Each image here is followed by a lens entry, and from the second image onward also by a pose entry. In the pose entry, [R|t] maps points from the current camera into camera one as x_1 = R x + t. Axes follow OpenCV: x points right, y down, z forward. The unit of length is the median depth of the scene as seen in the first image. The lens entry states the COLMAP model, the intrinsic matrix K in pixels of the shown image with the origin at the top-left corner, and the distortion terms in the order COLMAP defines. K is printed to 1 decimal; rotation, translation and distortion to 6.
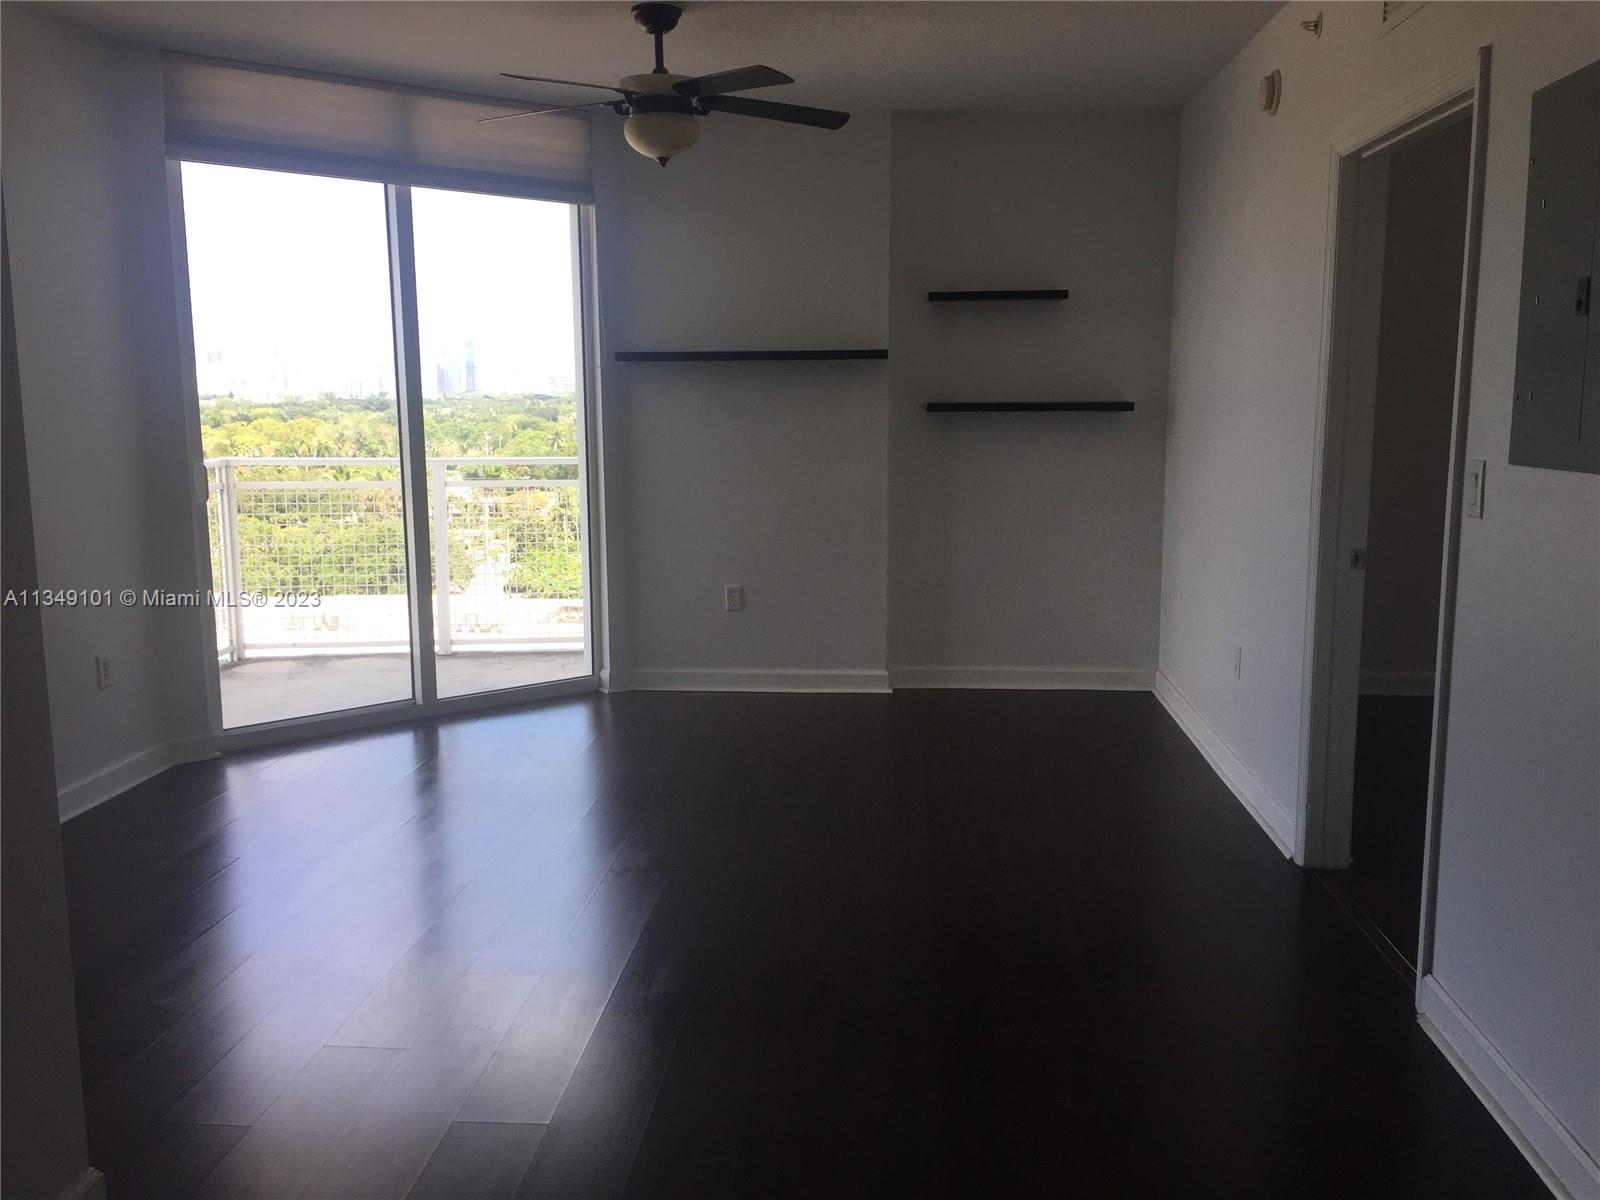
lens RADIAL K [[1361.1, 0, 790.9], [0, 1361.1, 599.1], [0, 0, 1]] dist [0.051992, -0.088835]
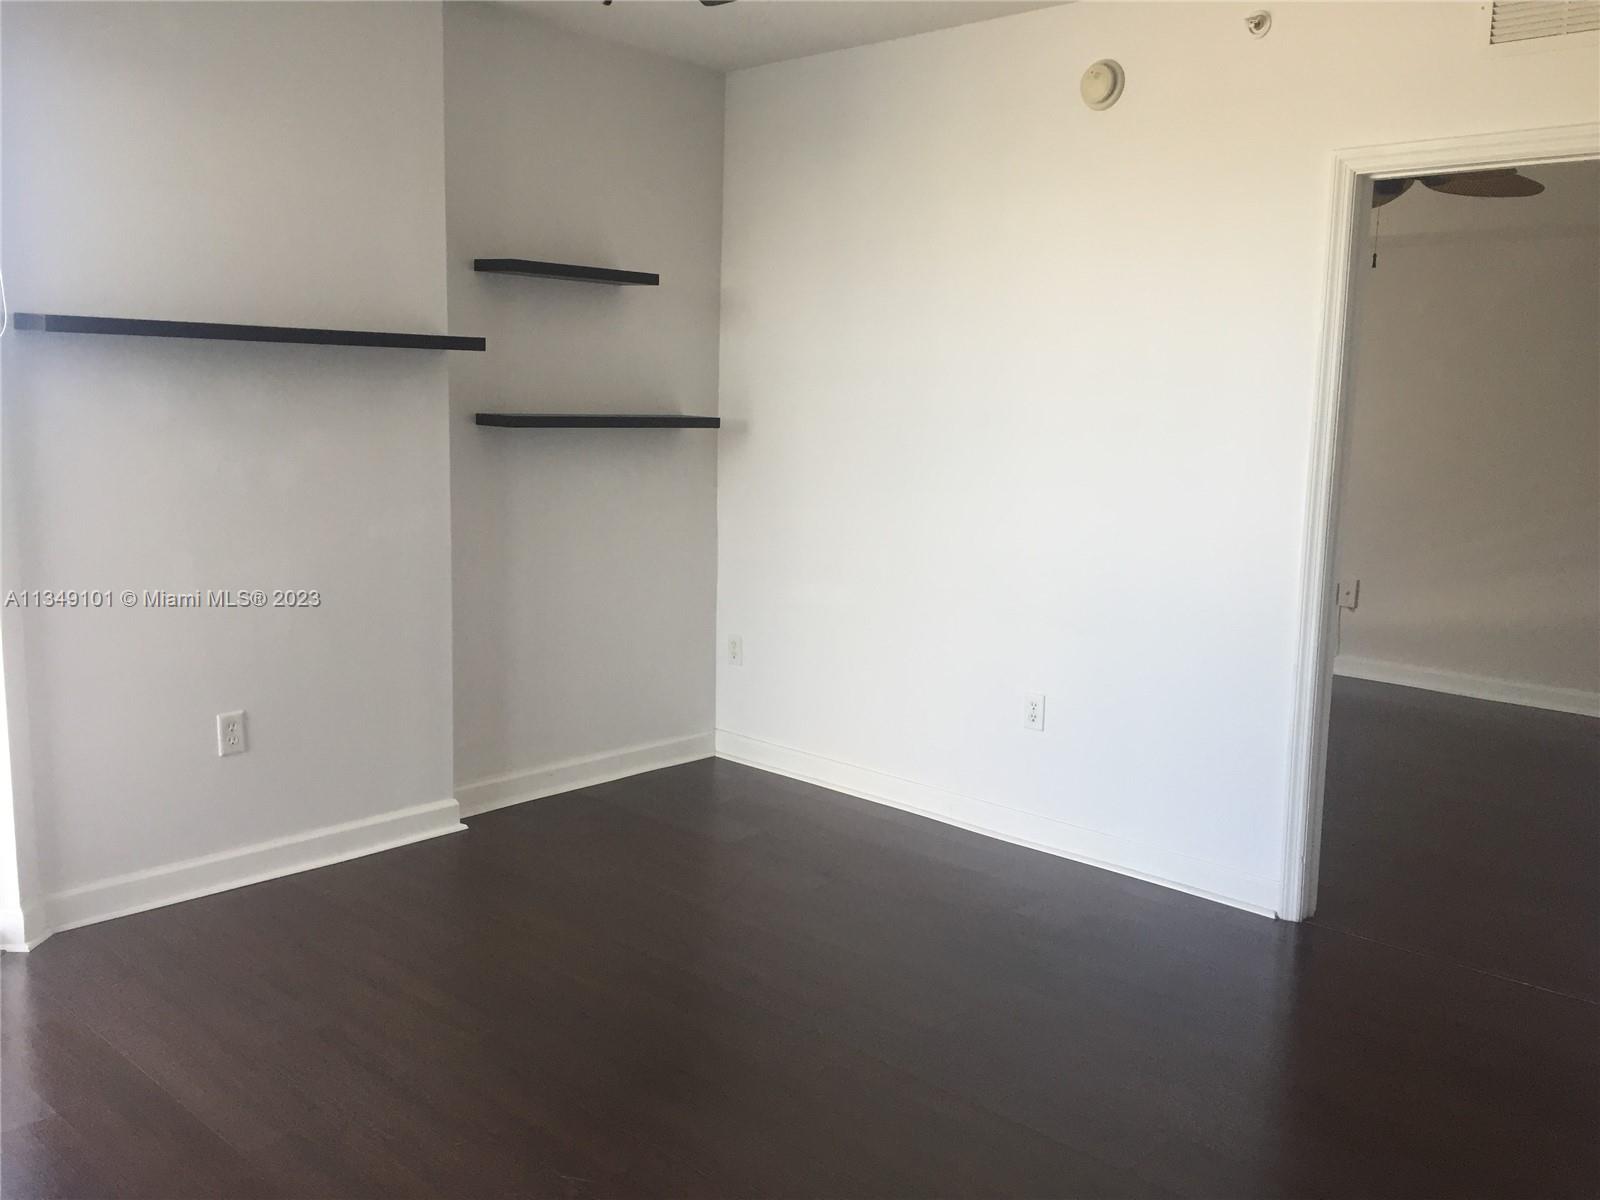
lens RADIAL K [[1361.1, 0, 790.9], [0, 1361.1, 599.1], [0, 0, 1]] dist [0.051992, -0.088835]
pose [[0.621440, -0.095530, 0.777616, -0.354487], [0.093041, 0.994513, 0.047821, -0.066111], [-0.777918, 0.042632, 0.626918, 0.426487]]
